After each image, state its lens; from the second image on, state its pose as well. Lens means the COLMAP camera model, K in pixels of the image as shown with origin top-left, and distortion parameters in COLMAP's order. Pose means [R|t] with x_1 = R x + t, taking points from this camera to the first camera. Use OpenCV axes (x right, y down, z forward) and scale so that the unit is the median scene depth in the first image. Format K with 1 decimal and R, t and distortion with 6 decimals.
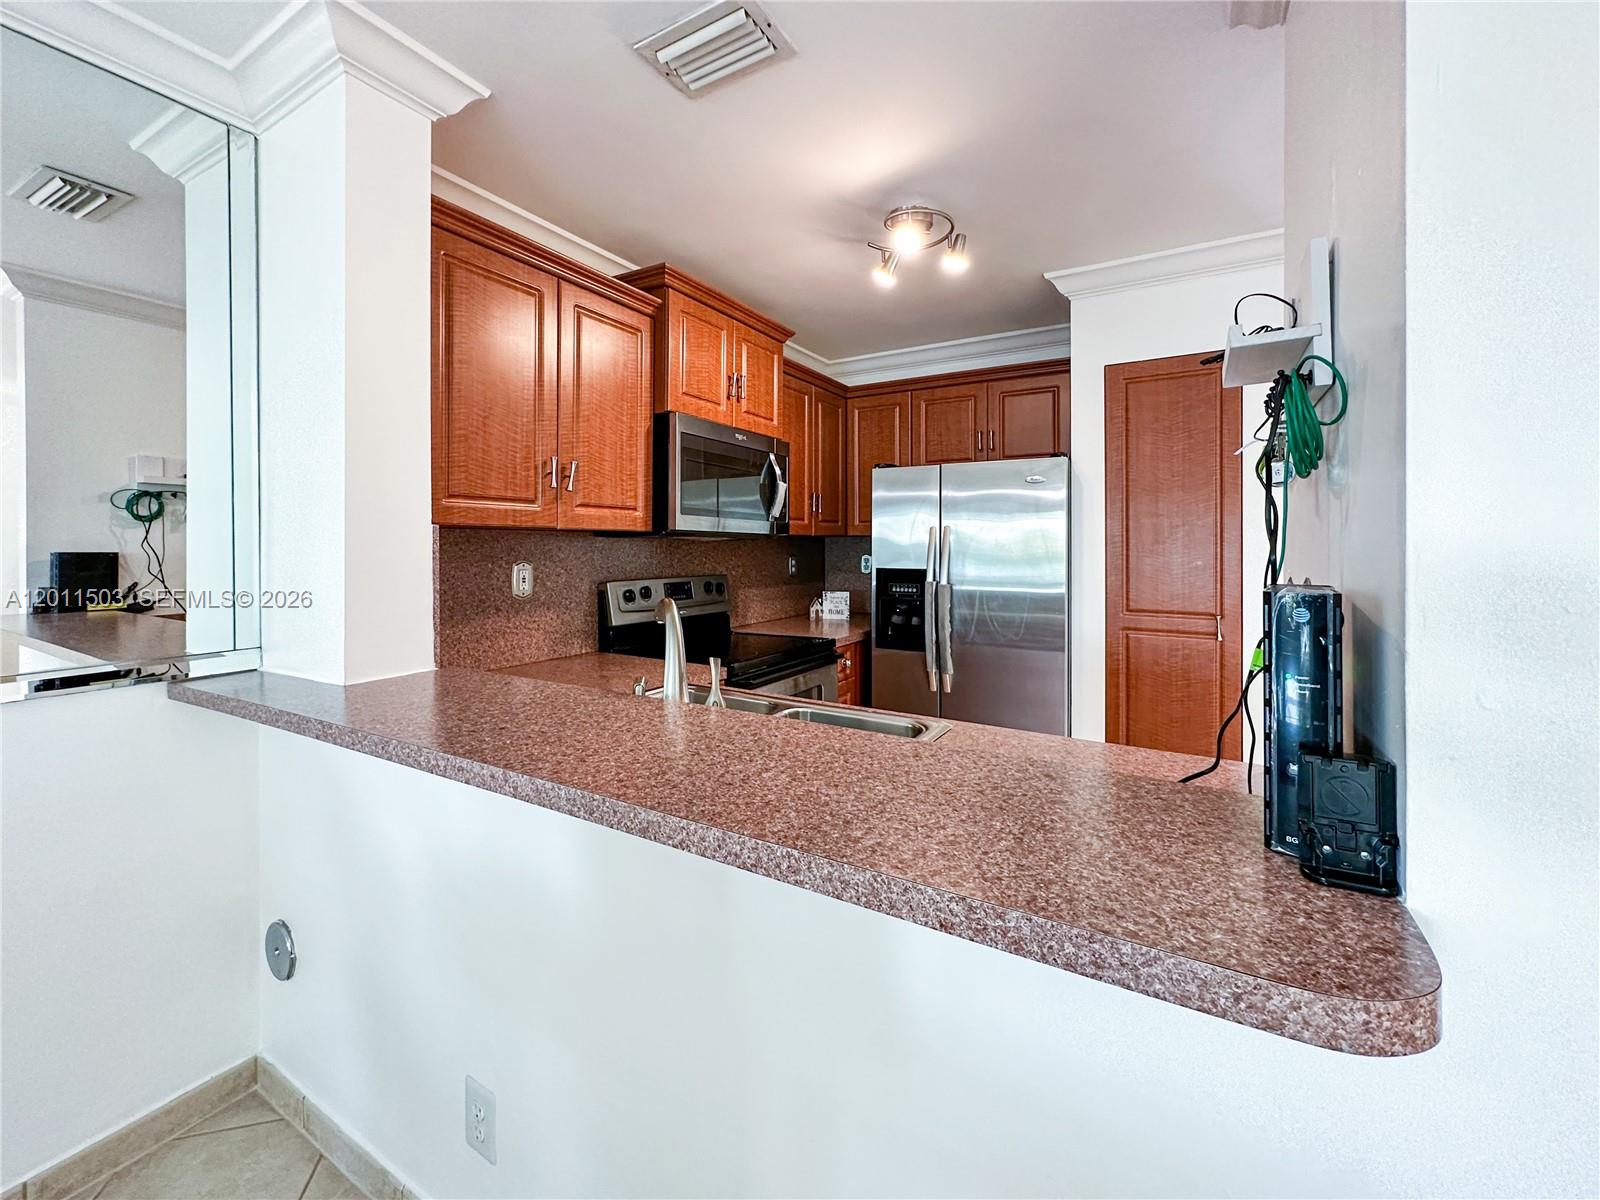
lens RADIAL K [[669.5, 0, 800.6], [0, 669.5, 538.9], [0, 0, 1]] dist [-0.001708, -0.000998]
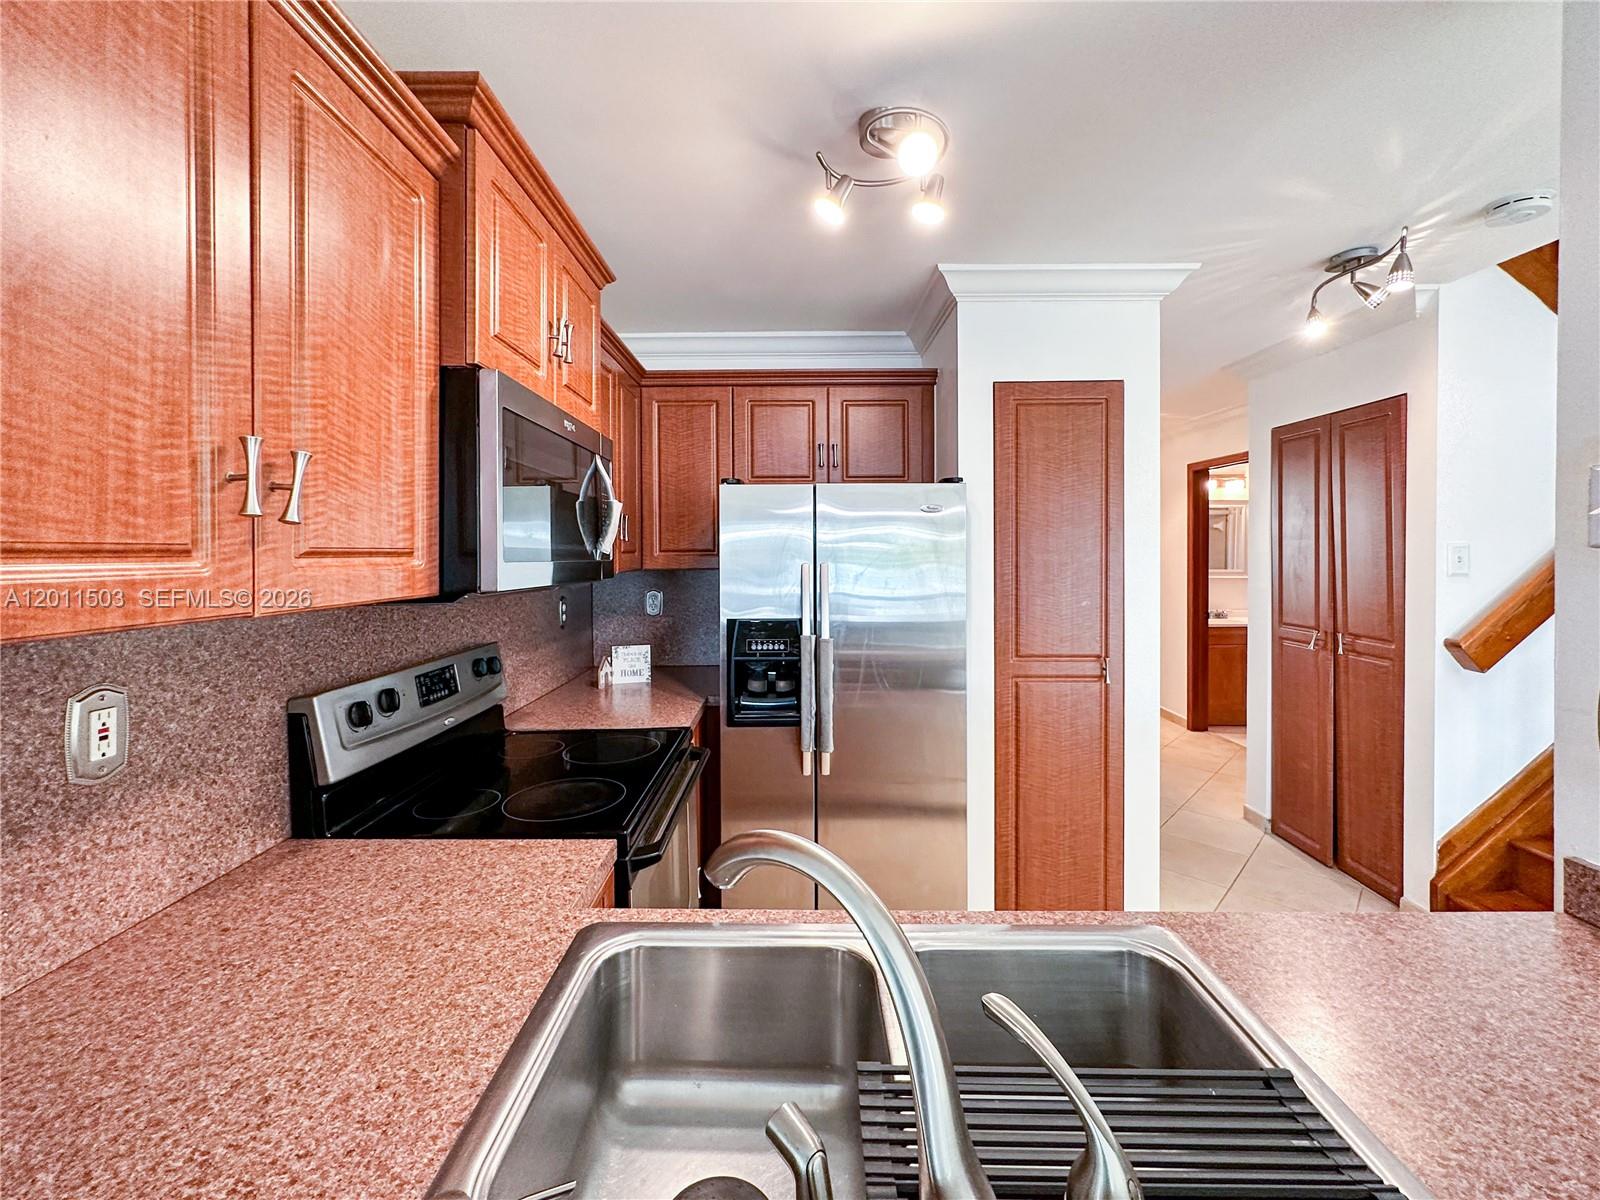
lens RADIAL K [[661.3, 0, 799.7], [0, 661.3, 550.0], [0, 0, 1]] dist [-0.001536, 0.000049]
pose [[0.861072, -0.005859, 0.508449, -0.222113], [0.002617, 0.999971, 0.007091, -0.044810], [-0.508476, -0.004775, 0.861063, 0.388809]]
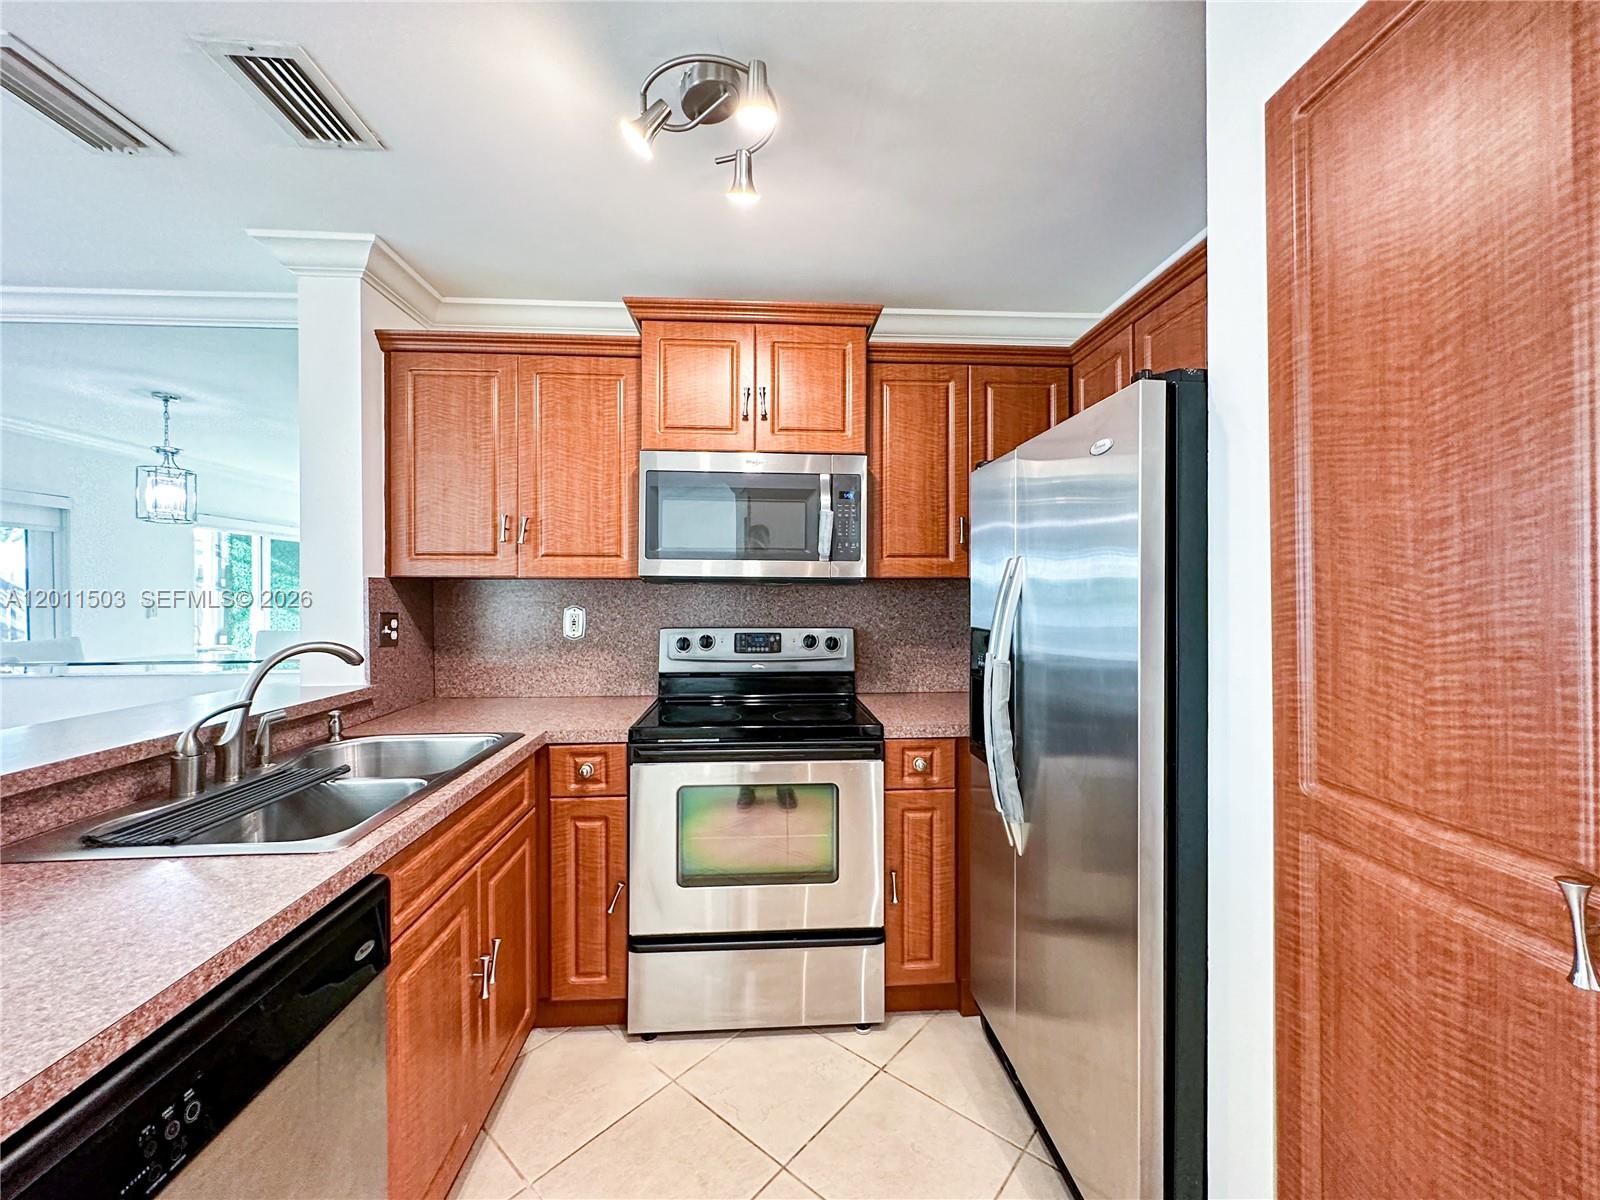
lens RADIAL K [[649.3, 0, 807.5], [0, 649.3, 590.3], [0, 0, 1]] dist [-0.001330, -0.000314]
pose [[0.564938, -0.005961, -0.825112, 0.636414], [0.009317, 0.999956, -0.000845, 0.009004], [0.825081, -0.007210, 0.564969, 0.615239]]
